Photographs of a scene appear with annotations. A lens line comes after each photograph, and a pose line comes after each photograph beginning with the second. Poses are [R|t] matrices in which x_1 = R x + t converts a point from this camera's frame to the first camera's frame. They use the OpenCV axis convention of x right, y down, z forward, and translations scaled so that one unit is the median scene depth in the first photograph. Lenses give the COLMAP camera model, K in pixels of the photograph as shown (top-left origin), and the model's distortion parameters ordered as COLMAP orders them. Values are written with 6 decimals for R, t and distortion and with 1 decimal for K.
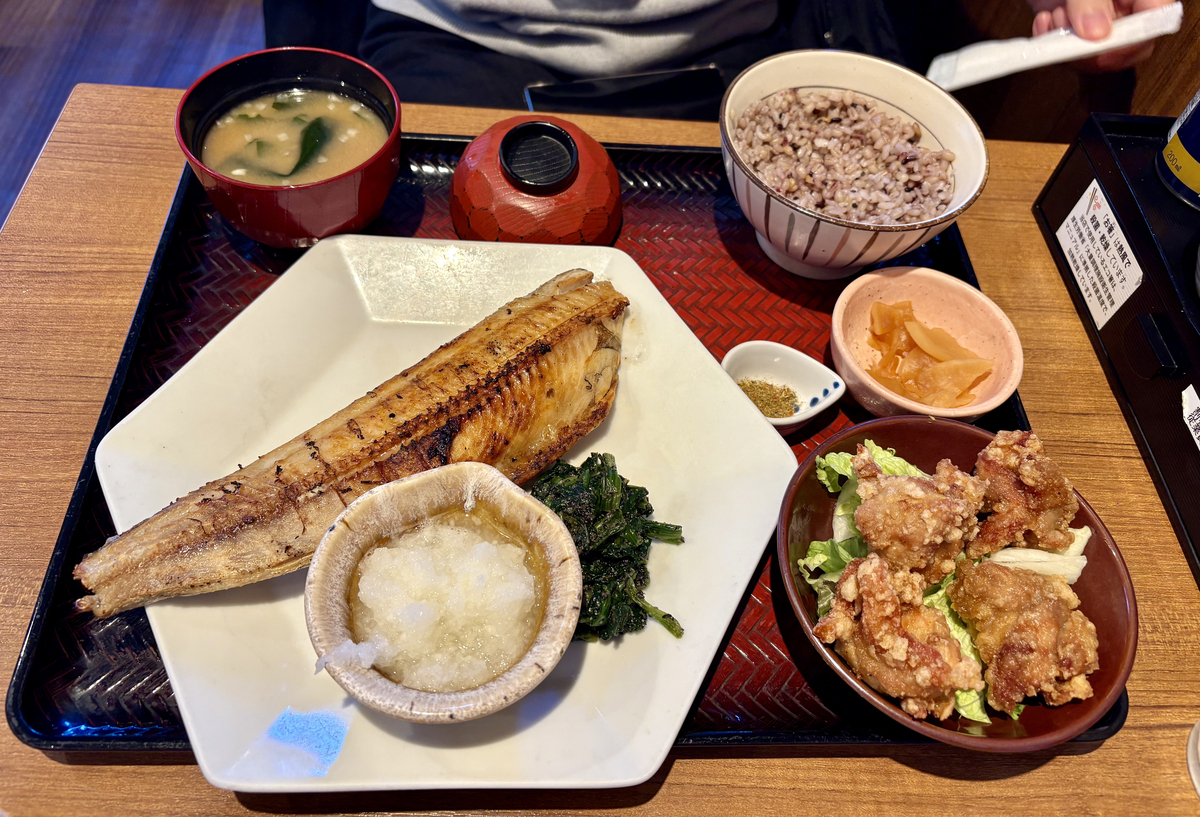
lens RADIAL K [[868.1, 0, 600.0], [0, 868.1, 408.5], [0, 0, 1]] dist [0.000356, 0.001398]
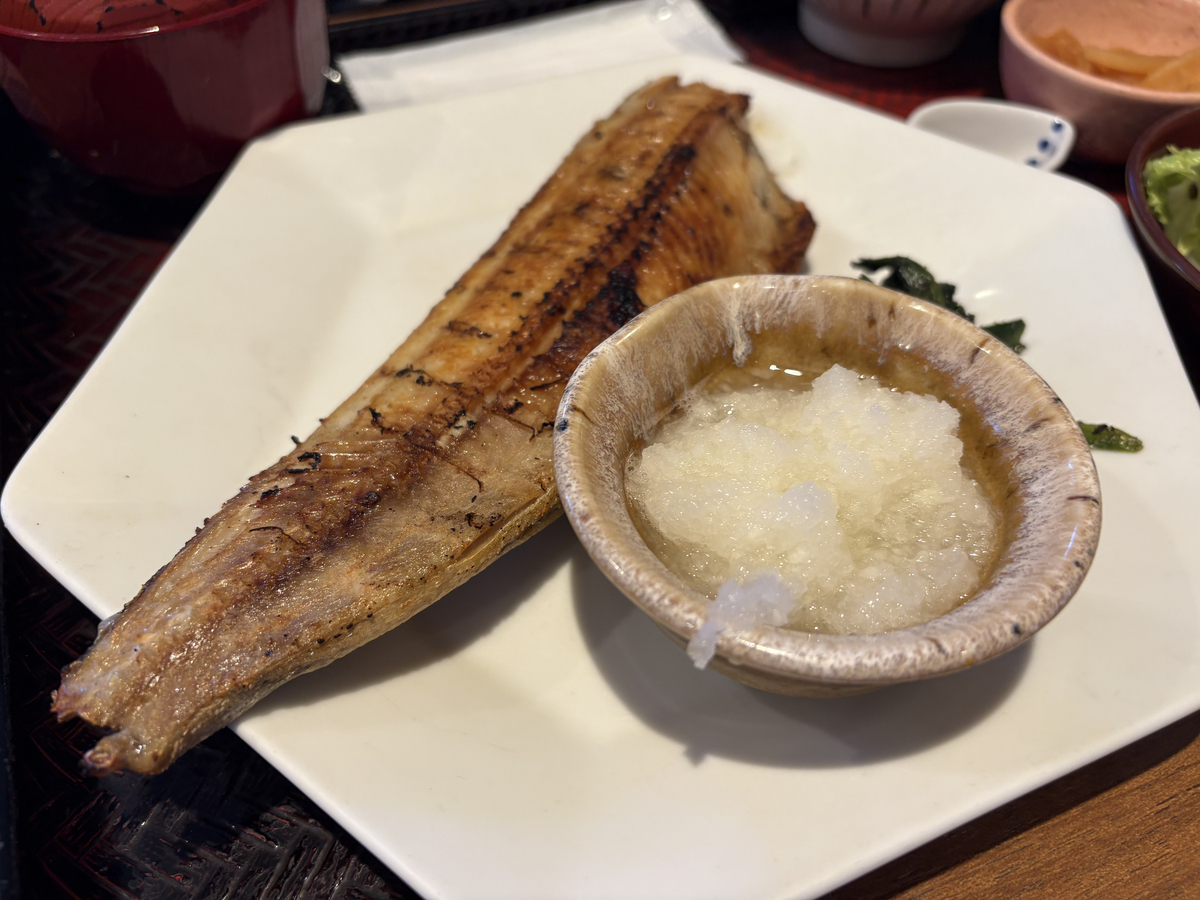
lens RADIAL K [[966.0, 0, 600.0], [0, 966.0, 450.0], [0, 0, 1]] dist [0.128805, -0.202020]
pose [[0.930599, -0.324830, 0.168731, -0.368822], [0.339790, 0.938025, -0.068211, 0.186805], [-0.136117, 0.120810, 0.983299, 0.422326]]
